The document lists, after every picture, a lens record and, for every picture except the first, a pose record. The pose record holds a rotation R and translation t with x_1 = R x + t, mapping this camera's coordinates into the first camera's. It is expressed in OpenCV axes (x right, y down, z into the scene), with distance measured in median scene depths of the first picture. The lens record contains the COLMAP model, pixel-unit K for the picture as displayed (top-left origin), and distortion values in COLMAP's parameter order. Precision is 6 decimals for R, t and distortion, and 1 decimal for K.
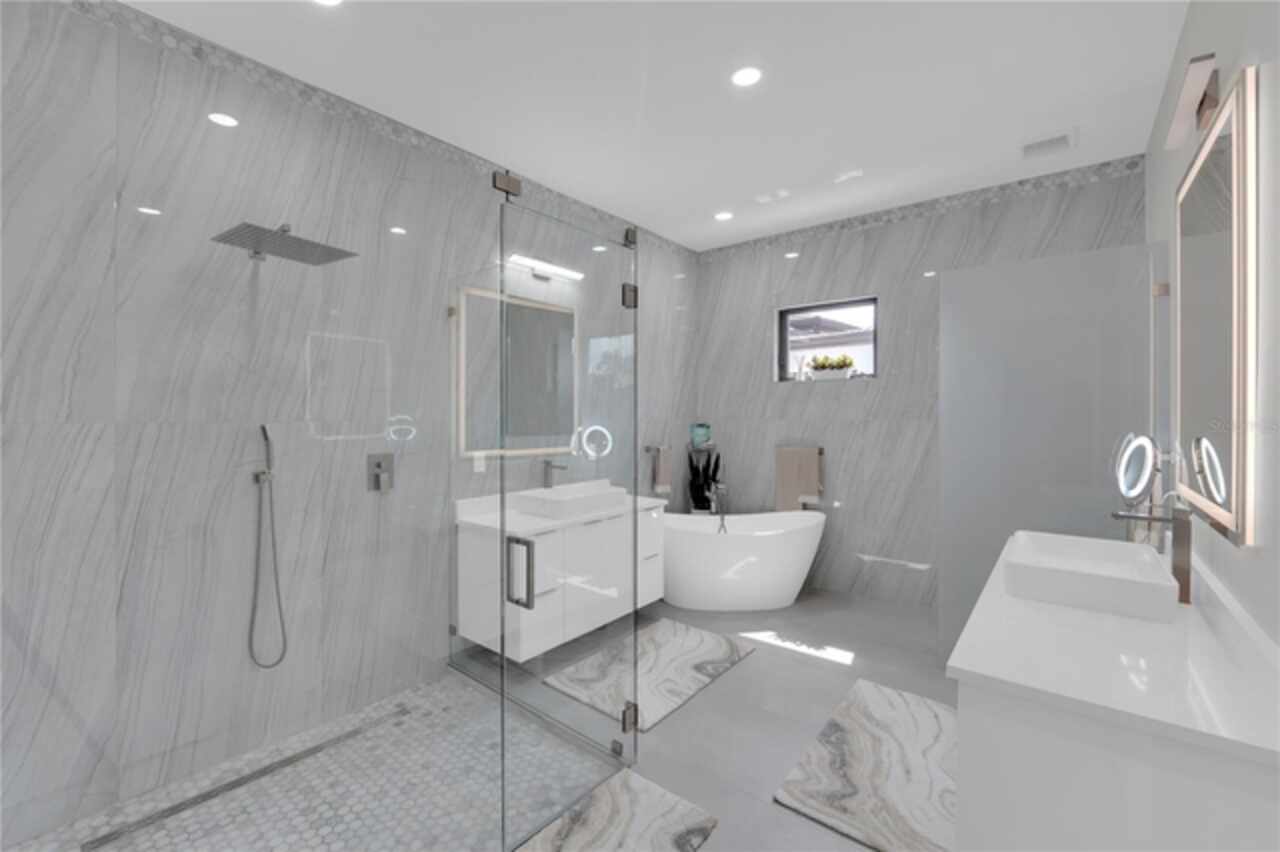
lens RADIAL K [[517.9, 0, 633.7], [0, 517.9, 418.7], [0, 0, 1]] dist [-0.002834, -0.000245]
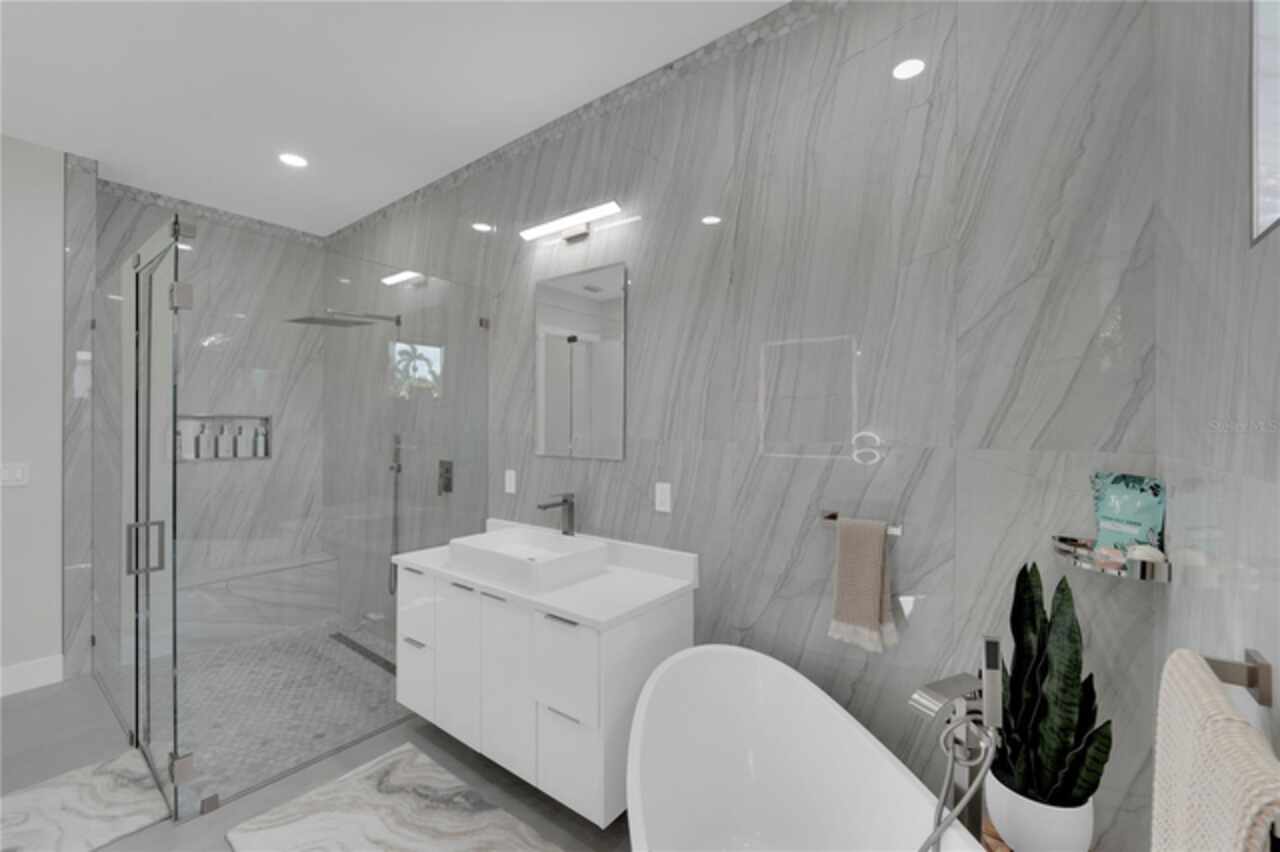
lens RADIAL K [[522.9, 0, 640.0], [0, 522.9, 426.0], [0, 0, 1]] dist [-0.015699, -0.000033]
pose [[0.032127, 0.001217, -0.999483, 0.665935], [-0.017143, 0.999853, 0.000666, -0.017456], [0.999337, 0.017113, 0.032143, 1.307575]]
